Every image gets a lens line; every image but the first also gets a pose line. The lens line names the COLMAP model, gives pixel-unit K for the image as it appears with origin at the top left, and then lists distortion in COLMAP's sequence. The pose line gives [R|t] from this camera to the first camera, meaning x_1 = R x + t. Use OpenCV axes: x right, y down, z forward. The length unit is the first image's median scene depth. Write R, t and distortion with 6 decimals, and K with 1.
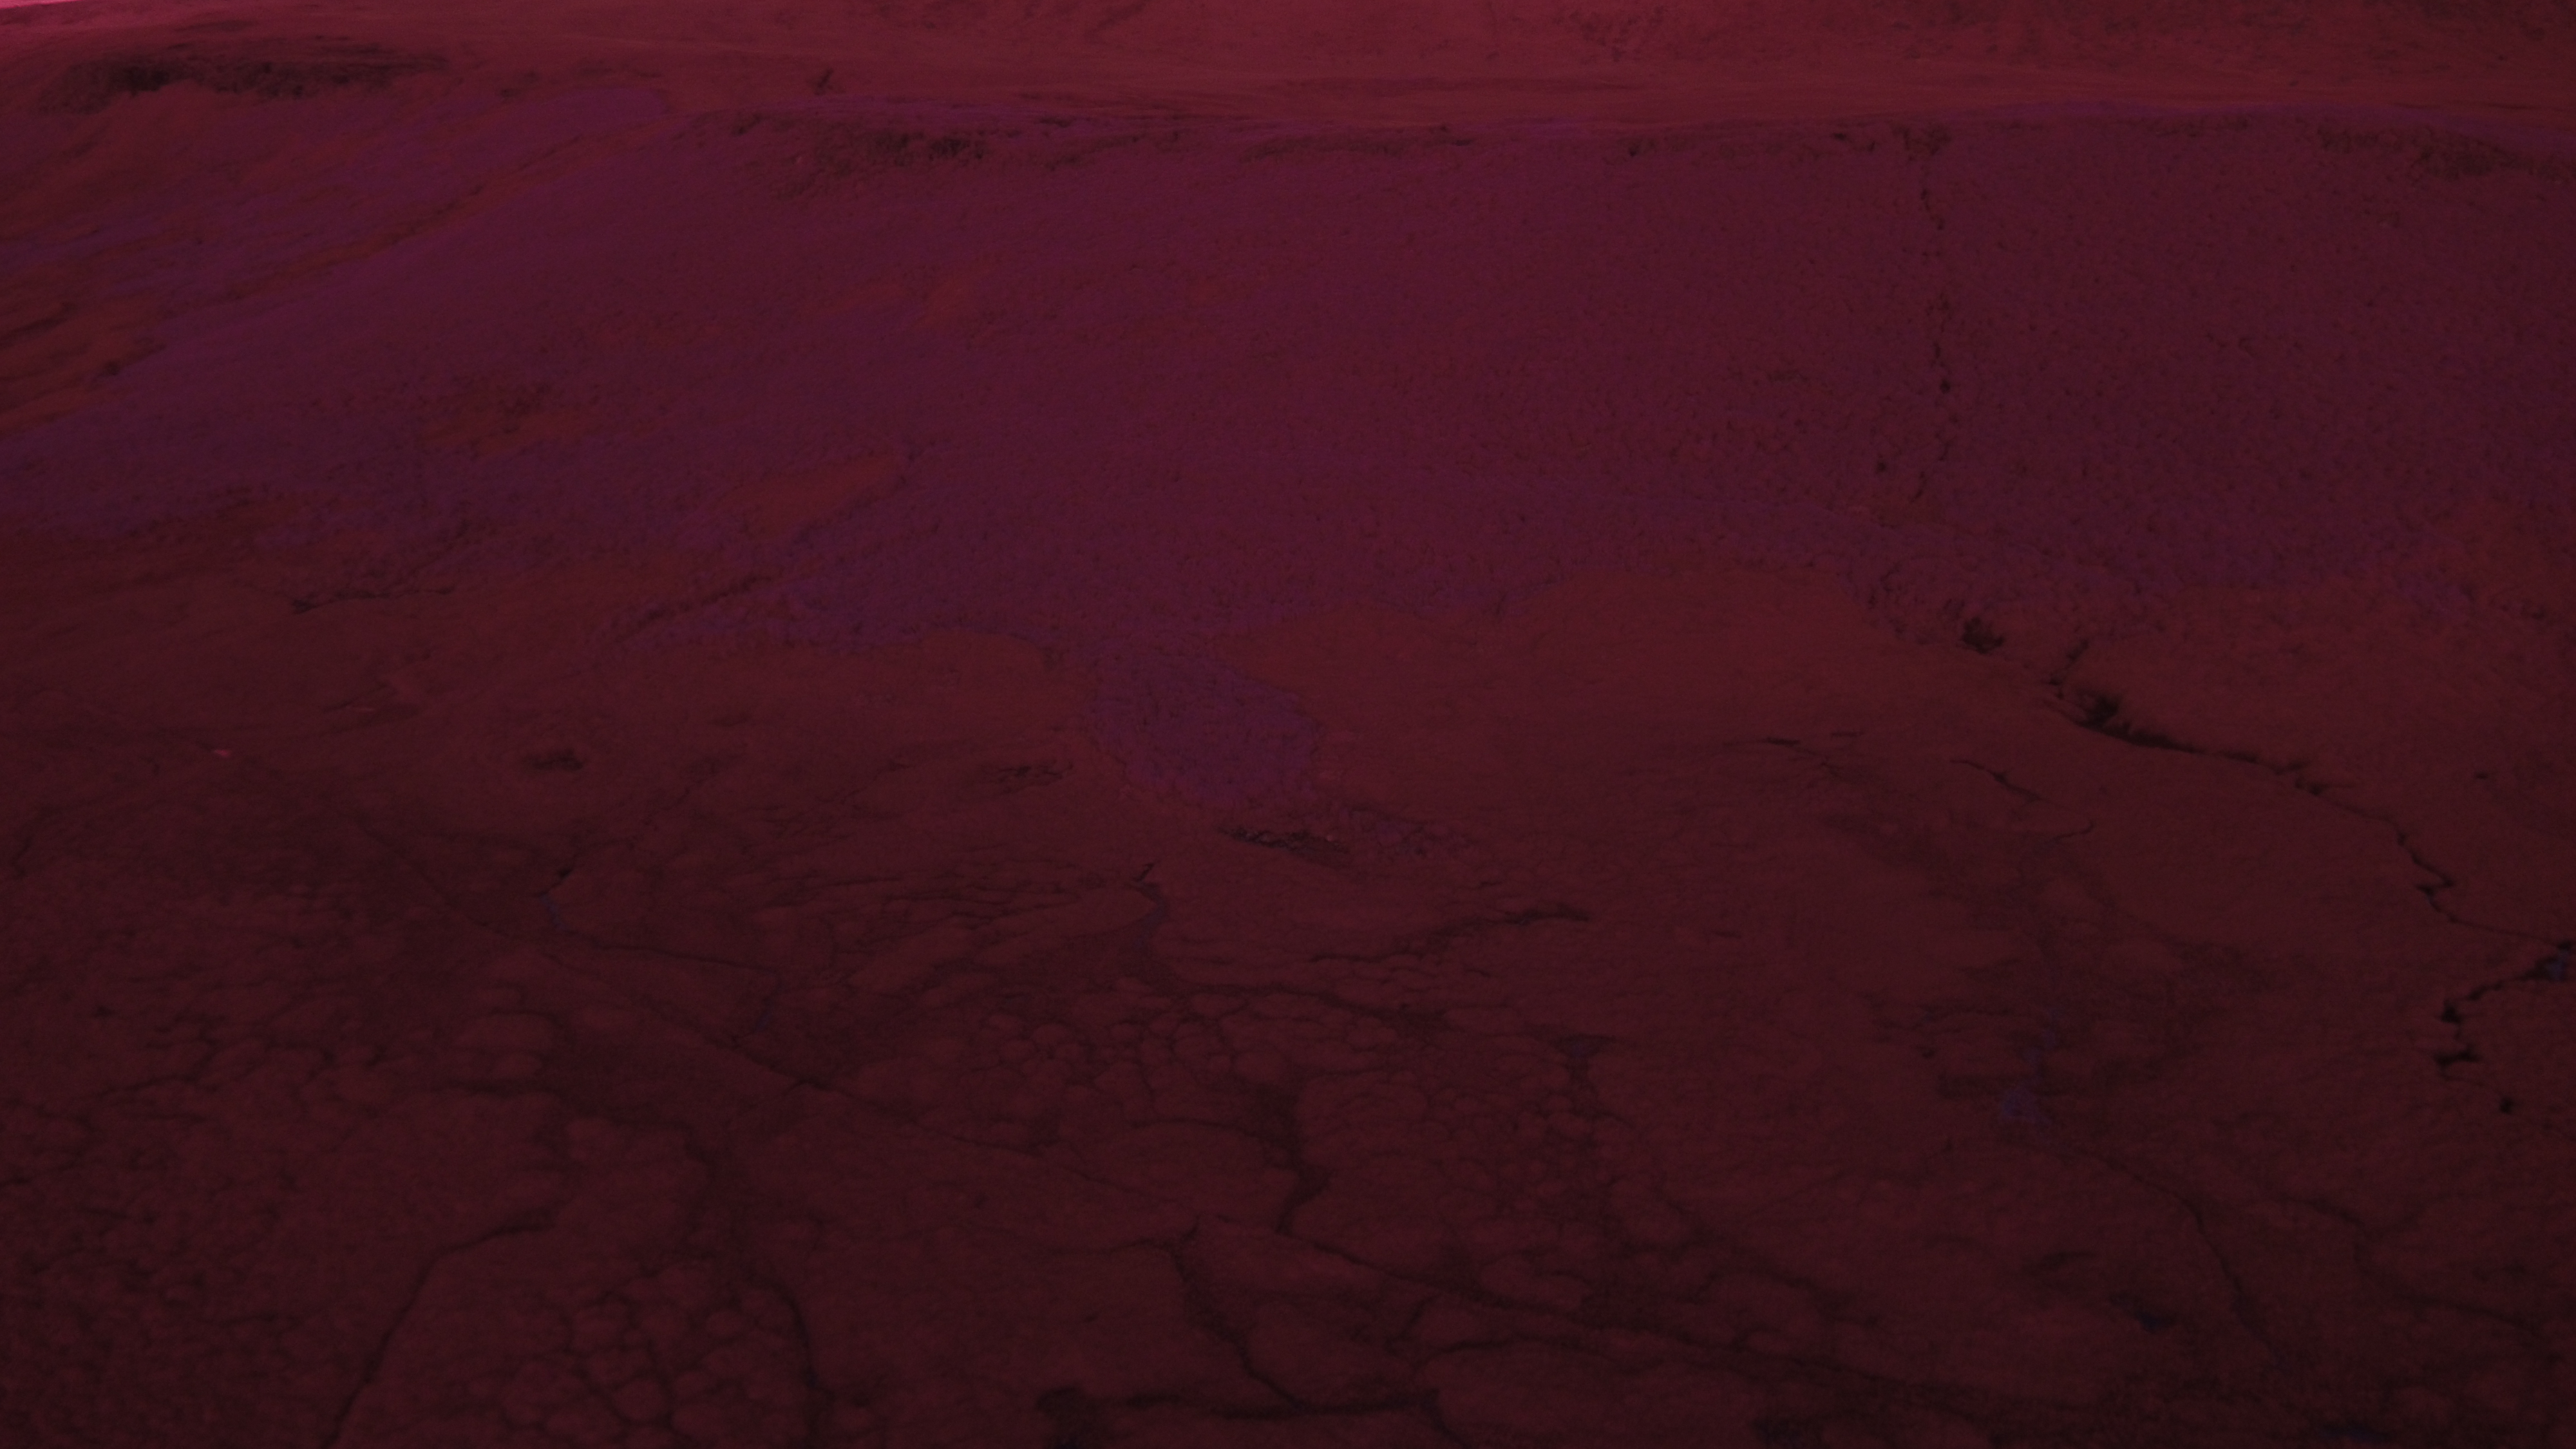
lens RADIAL K [[1790.0, 0, 1295.5], [0, 1790.0, 703.6], [0, 0, 1]] dist [0.286742, -0.355313]
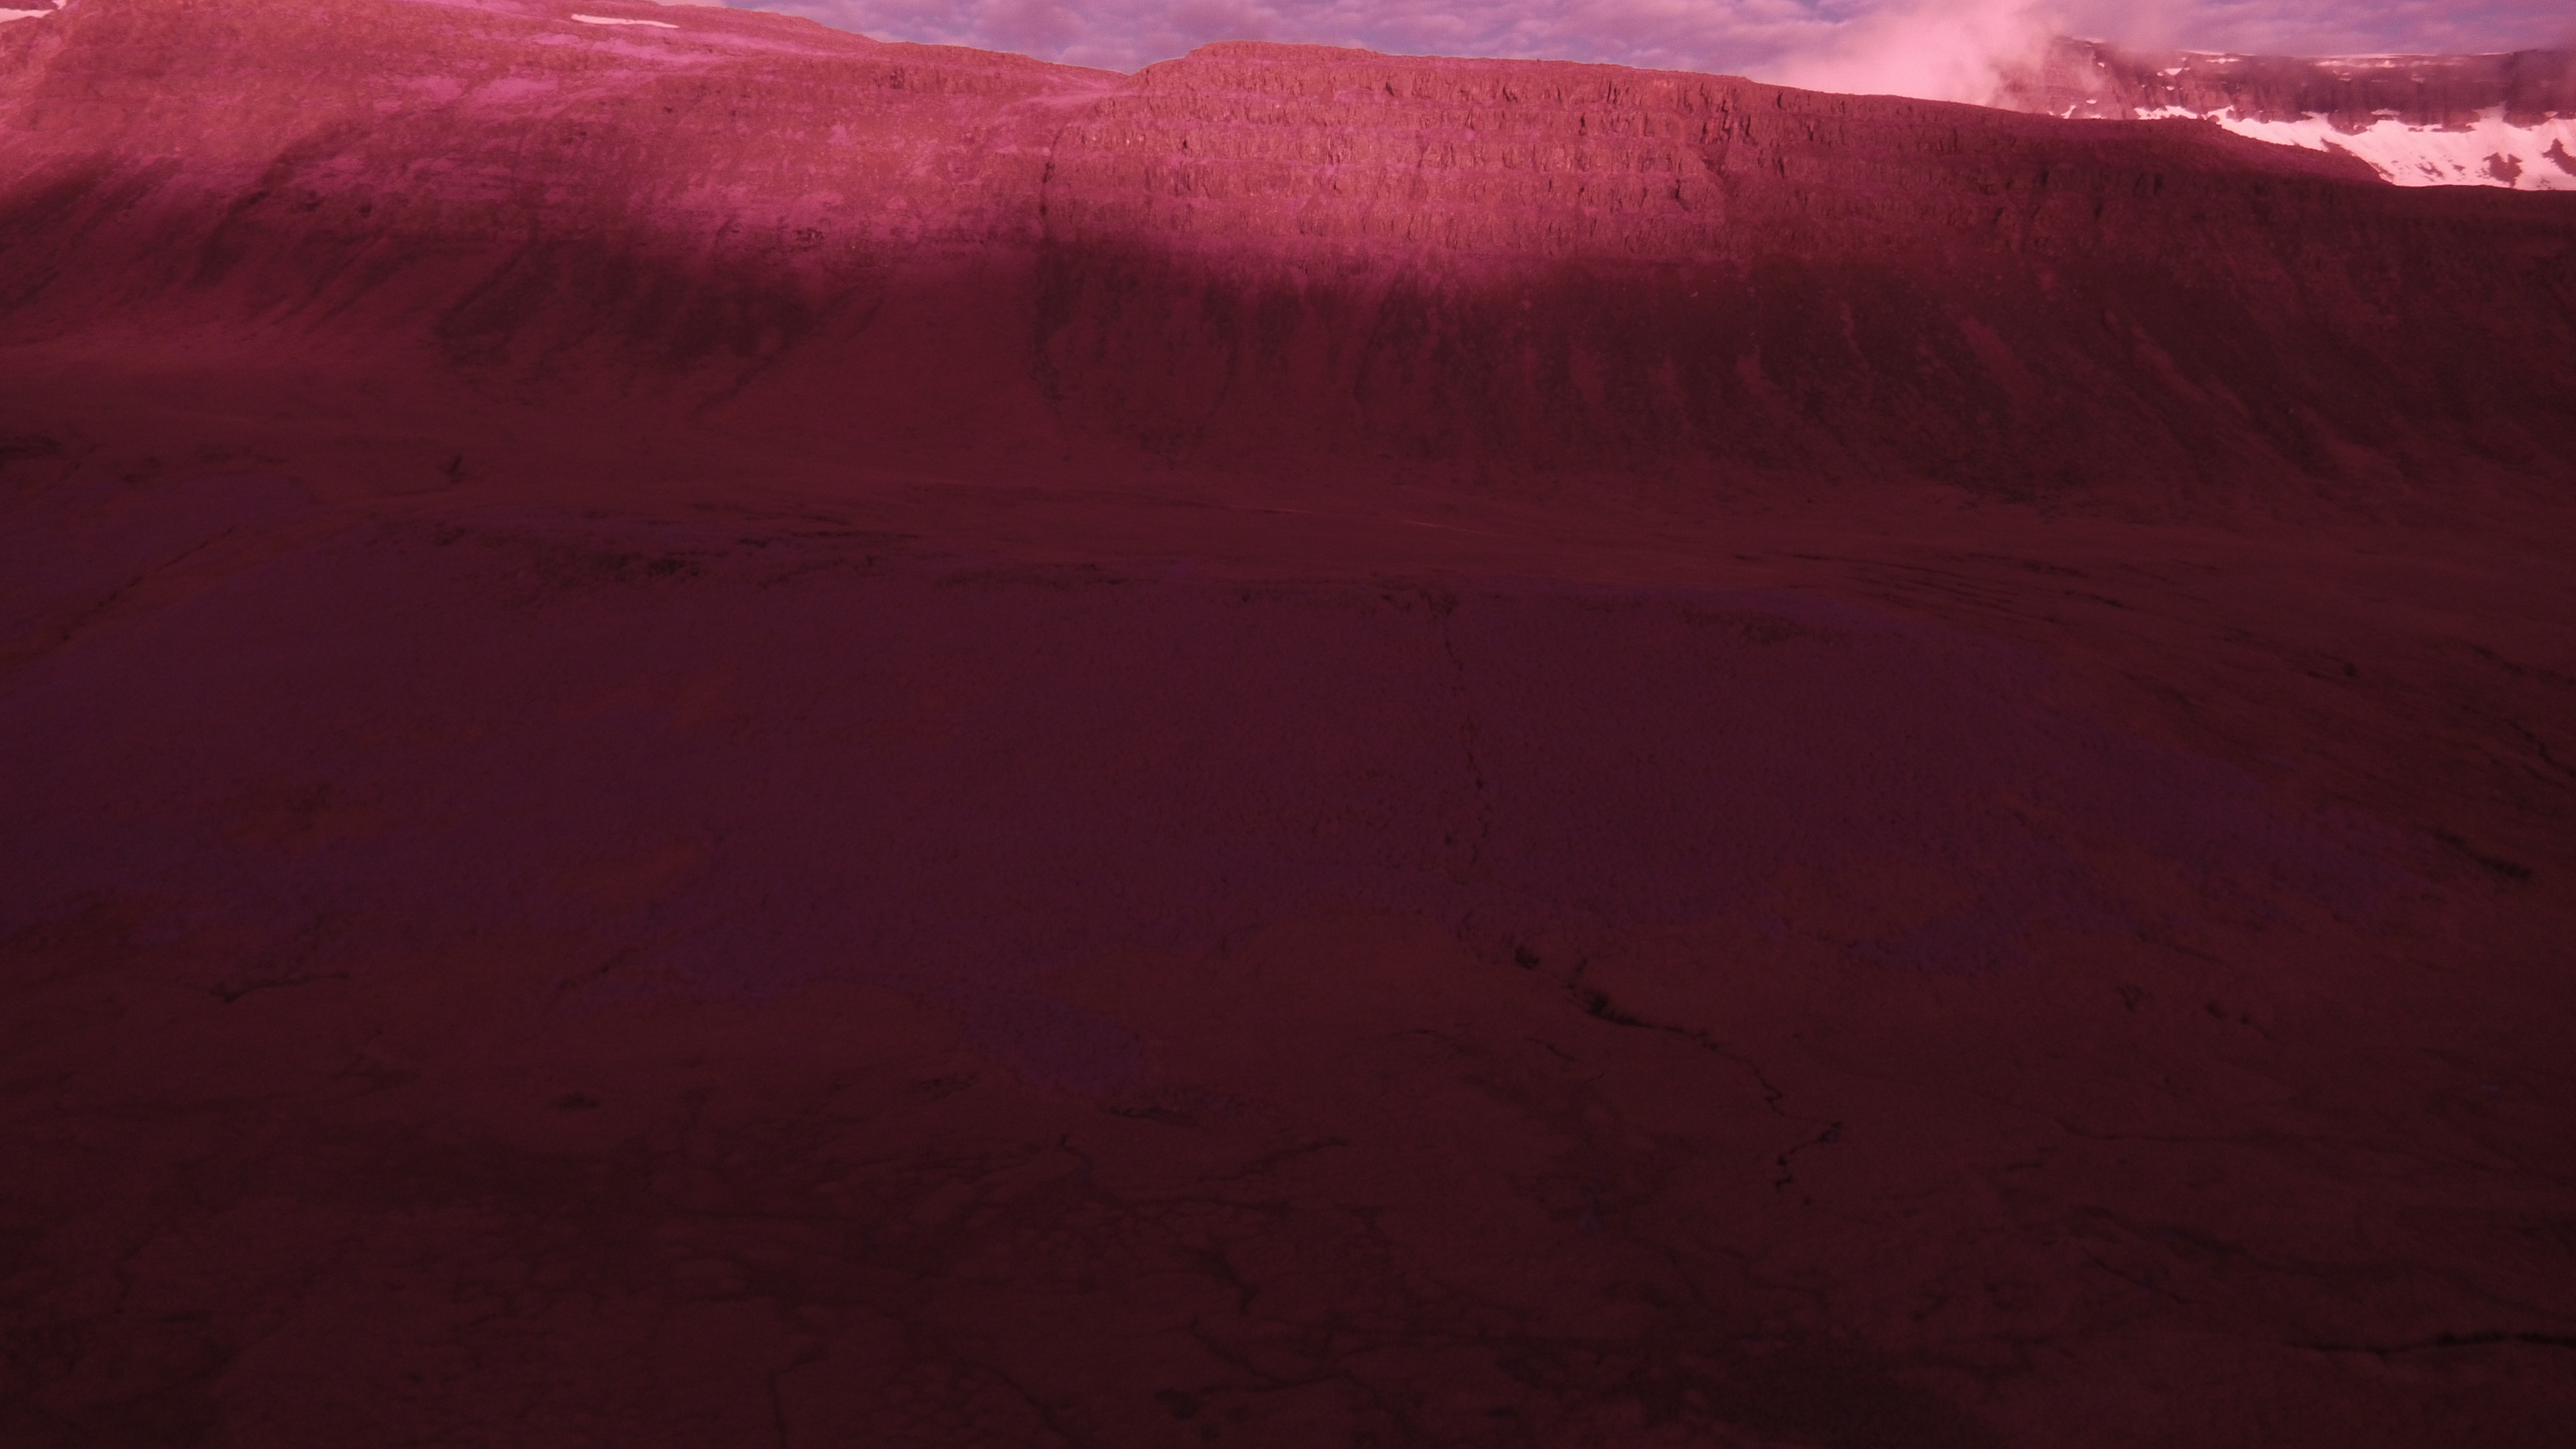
lens RADIAL K [[1804.9, 0, 1291.4], [0, 1804.9, 689.6], [0, 0, 1]] dist [0.277315, -0.349022]
pose [[0.964893, -0.001932, 0.262638, -0.233347], [0.046791, 0.985240, -0.164658, -0.014626], [-0.258443, 0.171166, 0.950741, -0.475115]]
